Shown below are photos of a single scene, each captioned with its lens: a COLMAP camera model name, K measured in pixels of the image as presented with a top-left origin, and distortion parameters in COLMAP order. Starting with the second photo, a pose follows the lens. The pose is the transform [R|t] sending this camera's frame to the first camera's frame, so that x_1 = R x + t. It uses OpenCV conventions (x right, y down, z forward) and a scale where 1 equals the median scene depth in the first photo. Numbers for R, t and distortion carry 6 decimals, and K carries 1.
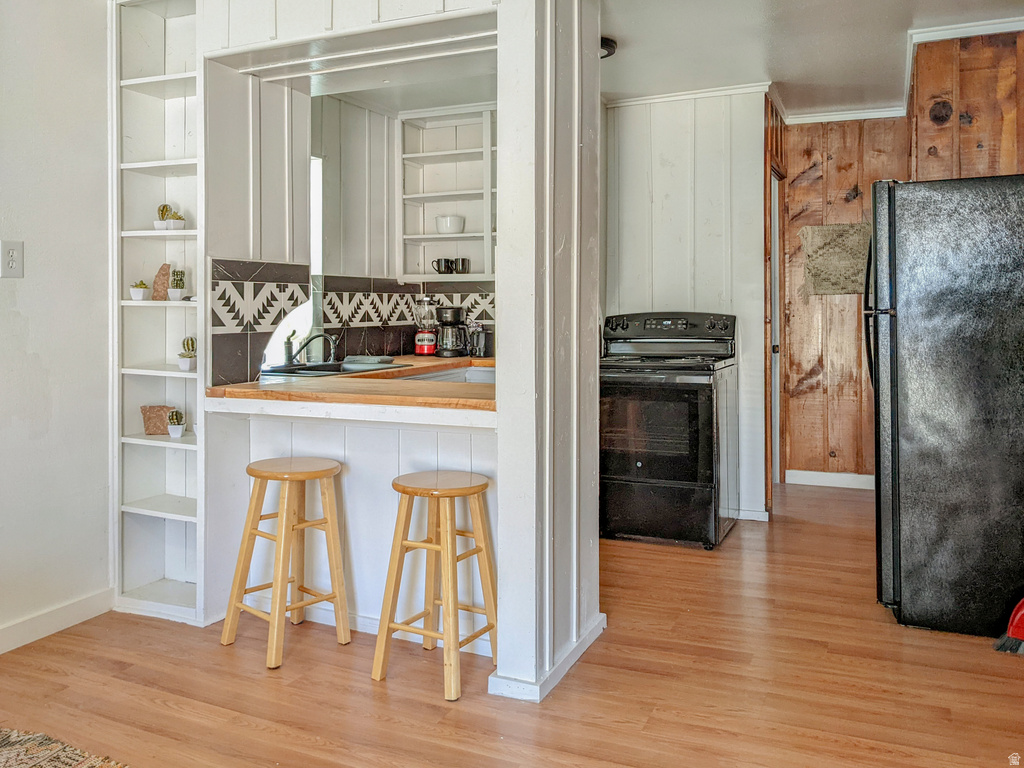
lens RADIAL K [[824.2, 0, 512.0], [0, 824.2, 444.6], [0, 0, 1]] dist [0.004221, -0.050785]
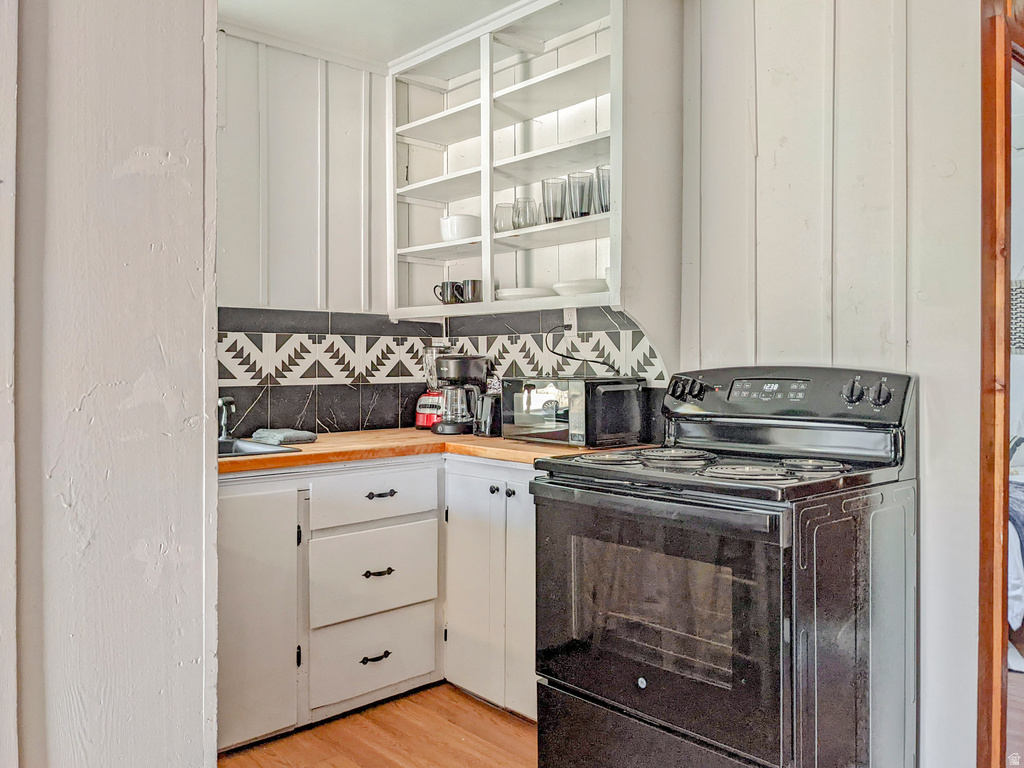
lens RADIAL K [[824.2, 0, 512.0], [0, 824.2, 444.6], [0, 0, 1]] dist [0.004221, -0.050785]
pose [[0.911516, 0.045651, -0.408722, 0.243479], [-0.070290, 0.996490, -0.045458, -0.076689], [0.405212, 0.070165, 0.911526, 0.465371]]
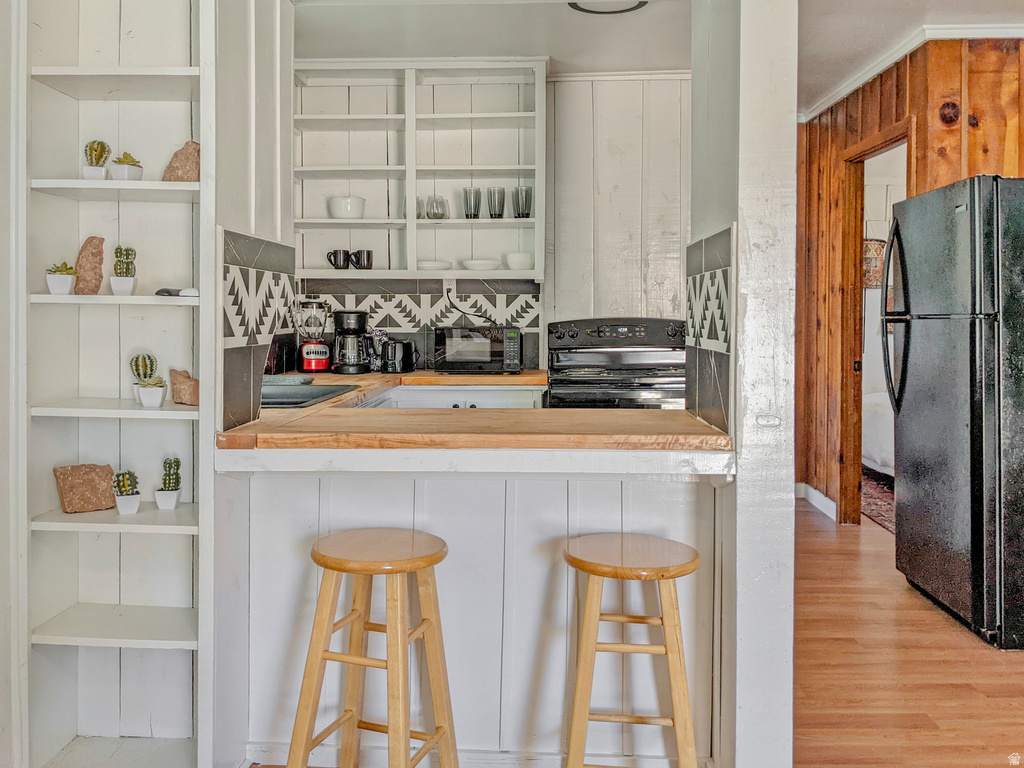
lens RADIAL K [[844.5, 0, 511.2], [0, 844.5, 430.9], [0, 0, 1]] dist [0.008012, -0.046058]
pose [[0.927332, -0.046823, 0.371299, -0.254891], [0.057484, 0.998190, -0.017691, -0.029950], [-0.369799, 0.037749, 0.928345, 0.202956]]
